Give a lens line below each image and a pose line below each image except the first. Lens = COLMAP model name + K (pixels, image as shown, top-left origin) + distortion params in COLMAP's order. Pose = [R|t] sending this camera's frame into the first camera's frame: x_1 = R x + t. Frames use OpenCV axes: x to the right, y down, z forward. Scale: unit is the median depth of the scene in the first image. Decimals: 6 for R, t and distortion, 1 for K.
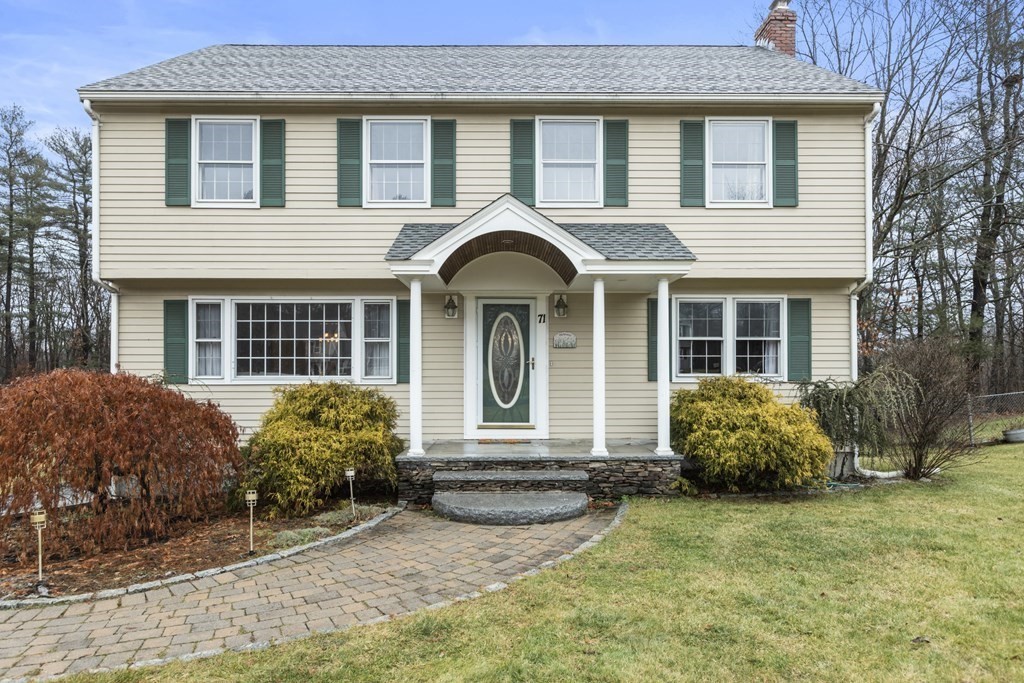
lens RADIAL K [[646.4, 0, 505.3], [0, 646.4, 378.3], [0, 0, 1]] dist [-0.003166, 0.000507]
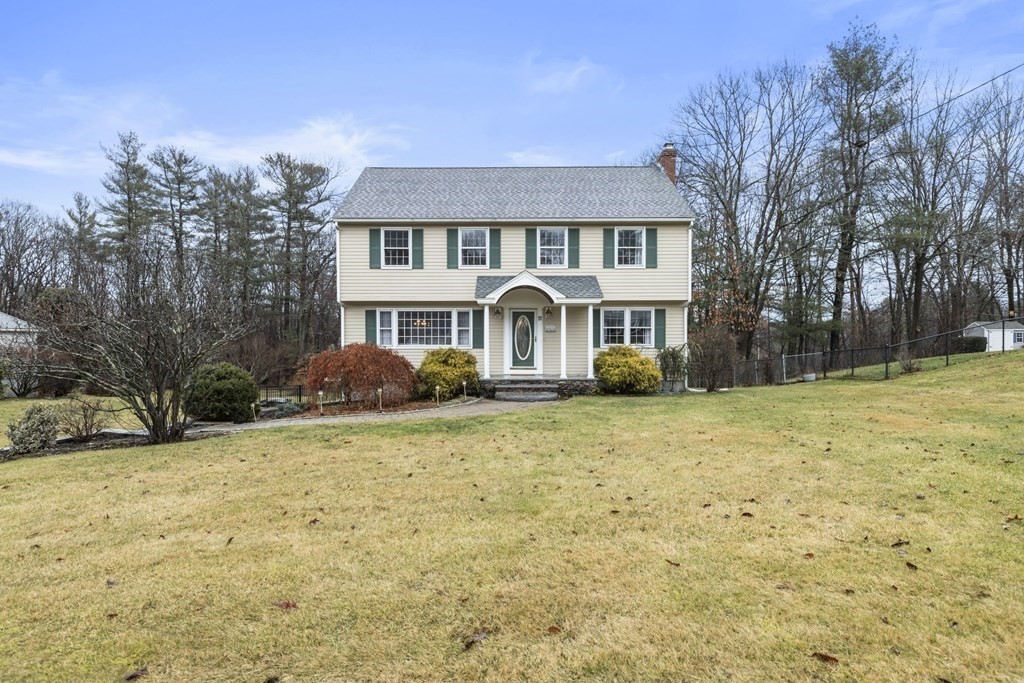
lens RADIAL K [[561.1, 0, 497.6], [0, 561.1, 349.8], [0, 0, 1]] dist [-0.022387, -0.000730]
pose [[0.999703, 0.000734, -0.024373, -0.040489], [-0.000489, 0.999950, 0.010023, -0.006554], [0.024379, -0.010008, 0.999653, -0.919360]]
